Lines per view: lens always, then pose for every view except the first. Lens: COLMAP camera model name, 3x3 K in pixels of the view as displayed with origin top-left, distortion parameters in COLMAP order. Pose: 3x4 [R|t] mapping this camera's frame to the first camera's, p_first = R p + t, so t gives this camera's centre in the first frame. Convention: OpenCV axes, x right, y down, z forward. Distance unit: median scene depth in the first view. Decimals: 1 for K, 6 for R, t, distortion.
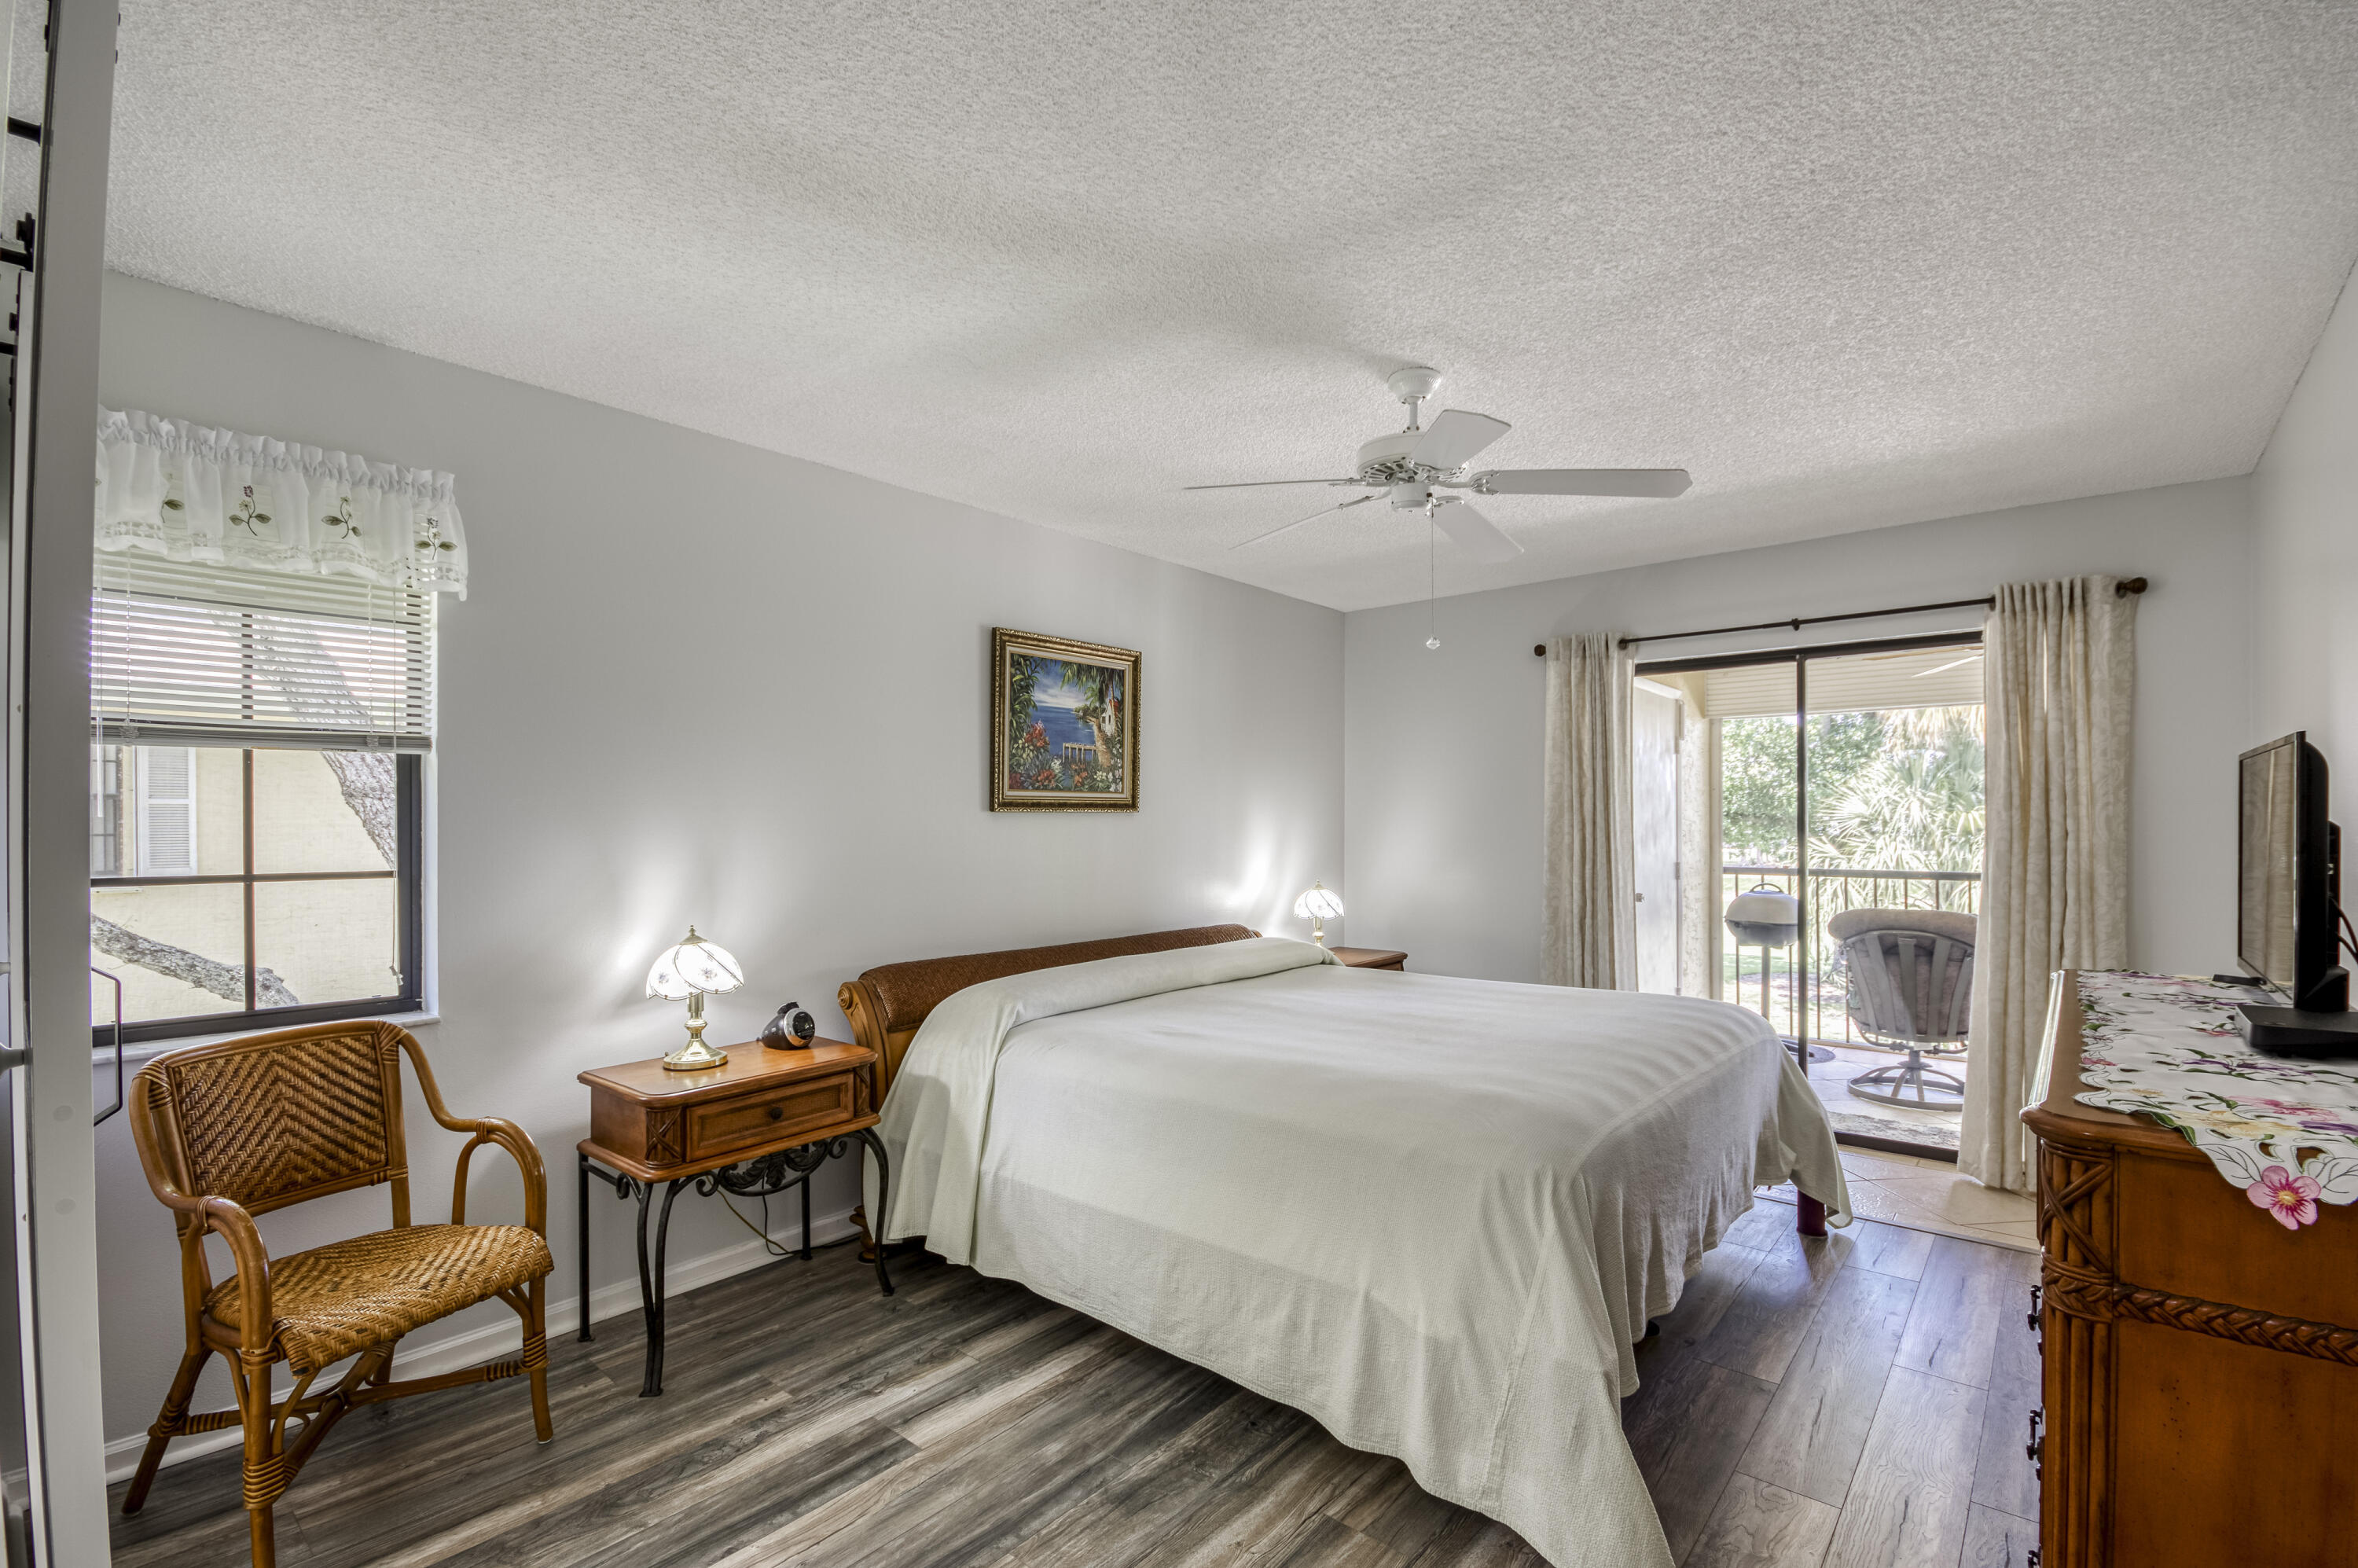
lens RADIAL K [[1060.3, 0, 1179.0], [0, 1060.3, 784.0], [0, 0, 1]] dist [-0.030586, -0.000240]
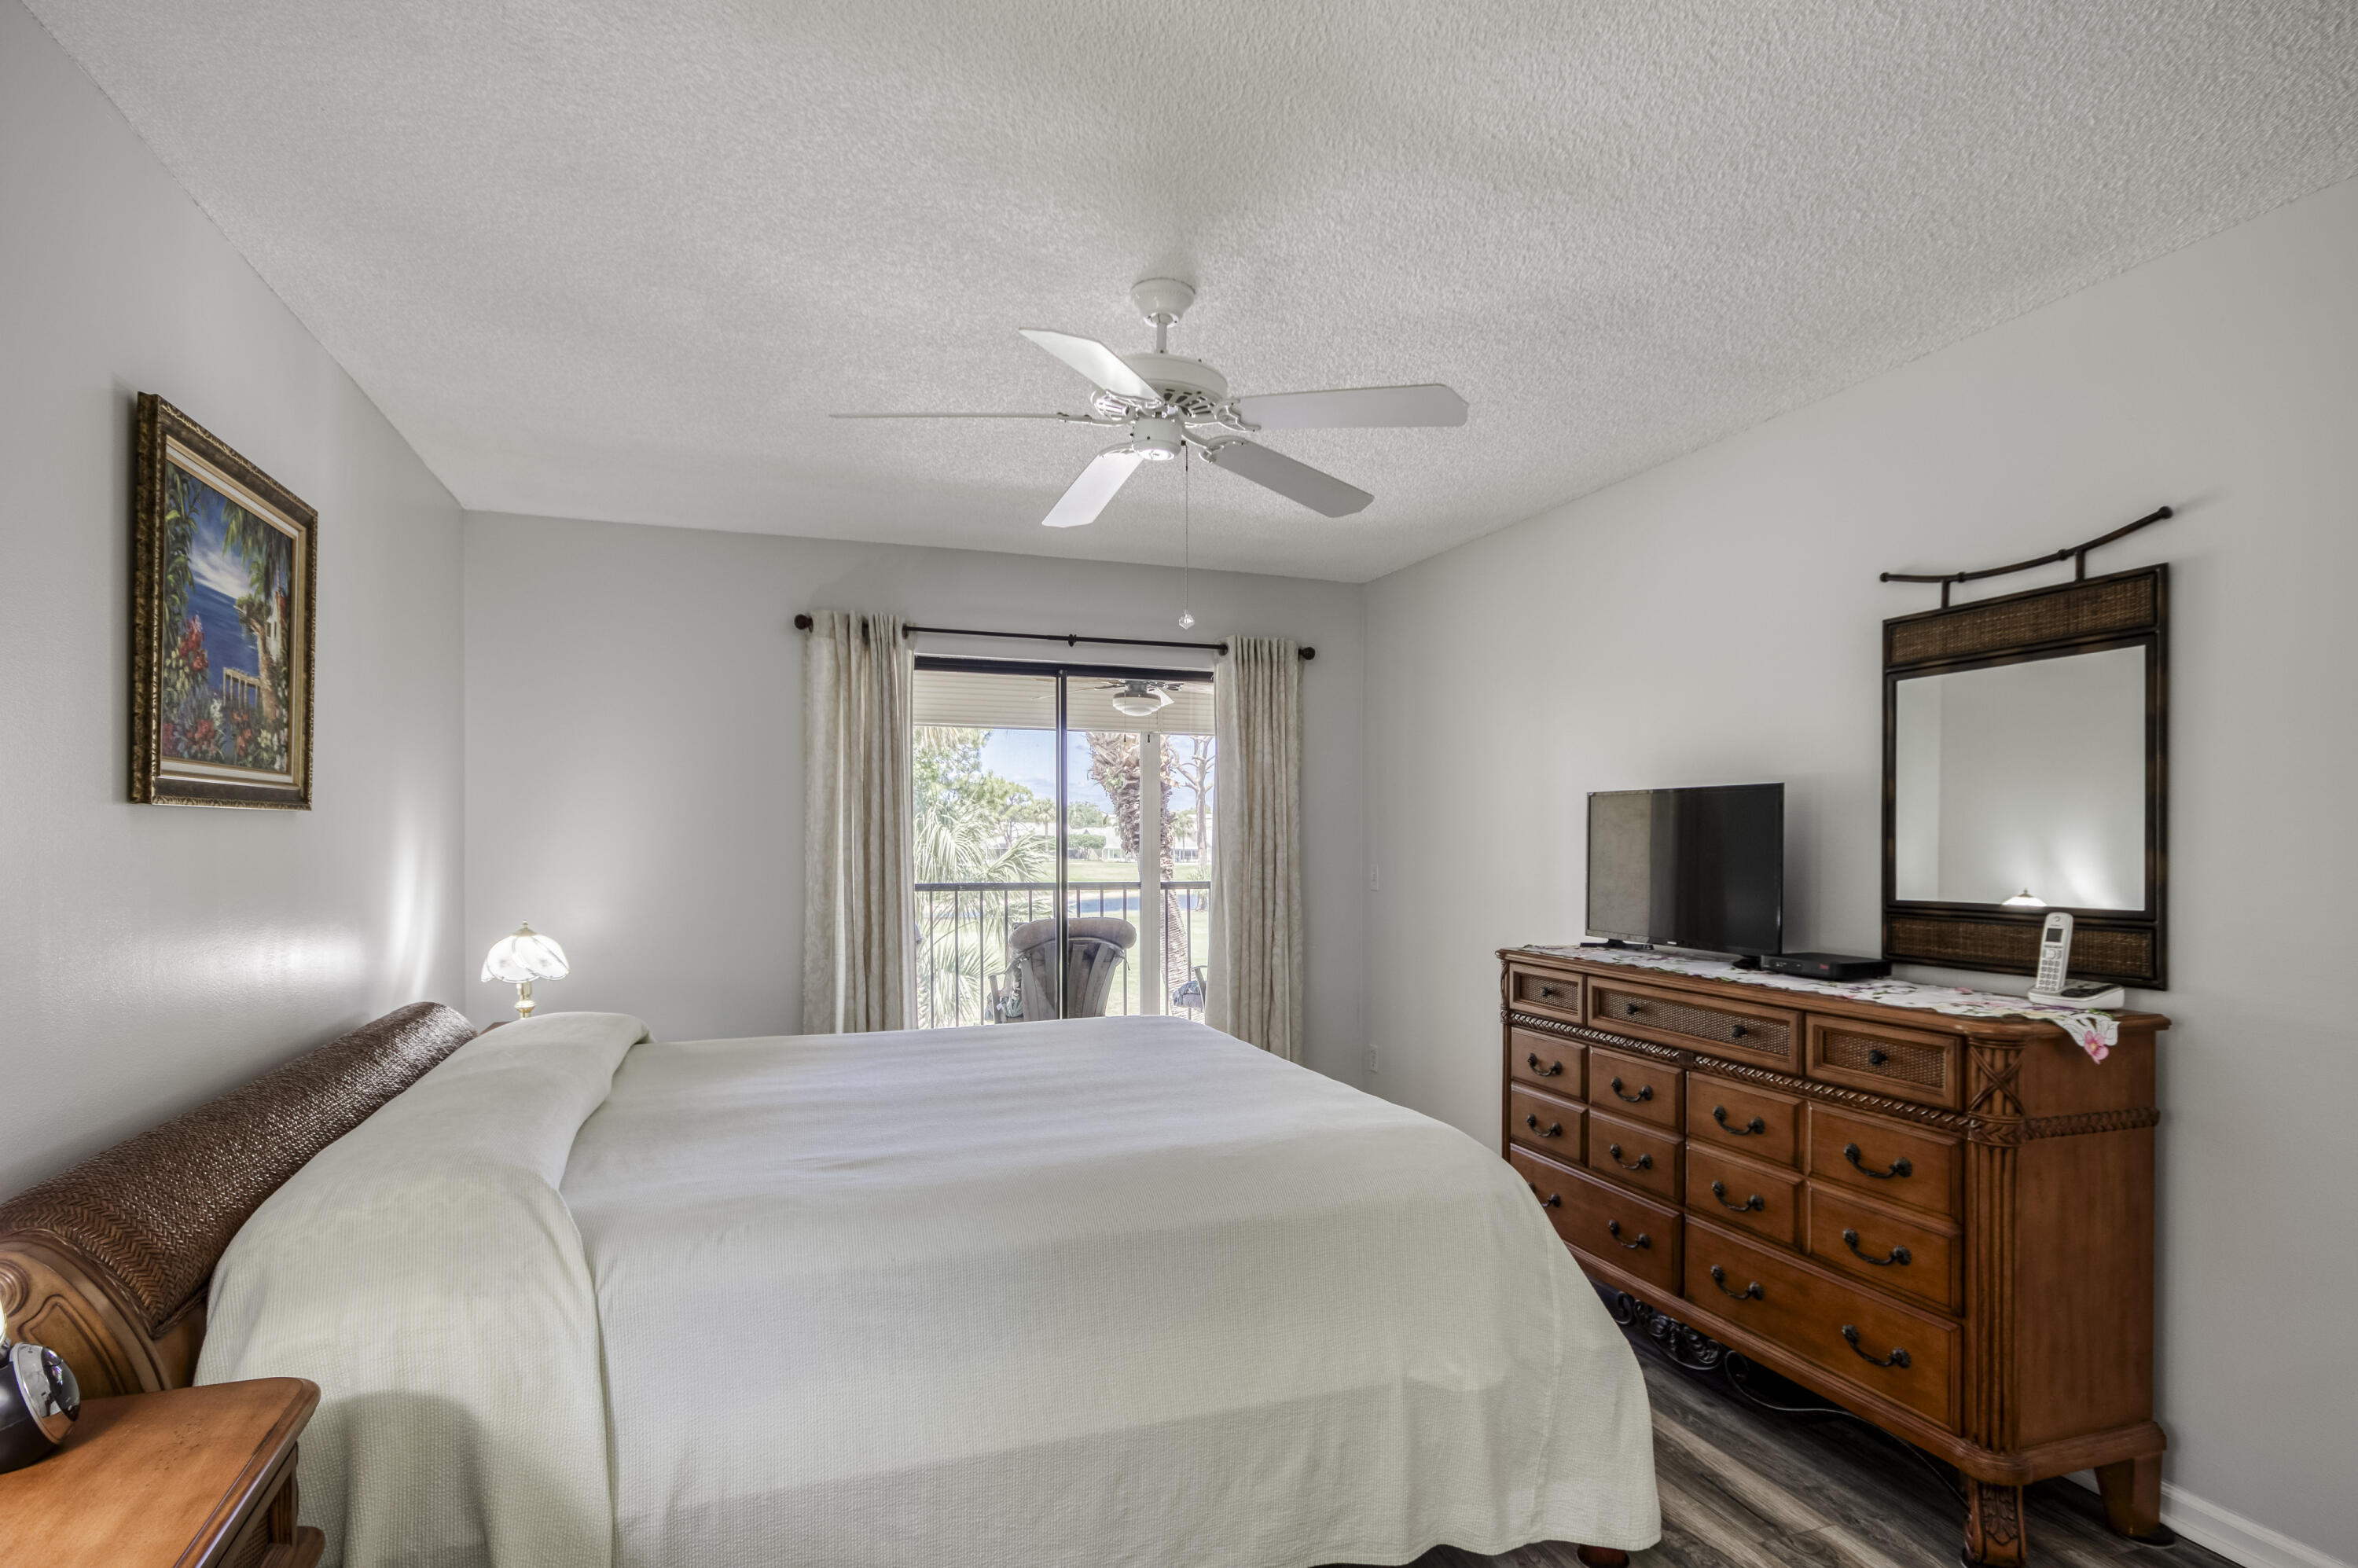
lens RADIAL K [[1219.4, 0, 1176.5], [0, 1219.4, 823.6], [0, 0, 1]] dist [-0.000153, -0.000076]
pose [[0.480313, 0.013757, 0.876989, -0.400410], [-0.036936, 0.999307, 0.004553, 0.015198], [-0.876319, -0.034579, 0.480489, 0.350053]]
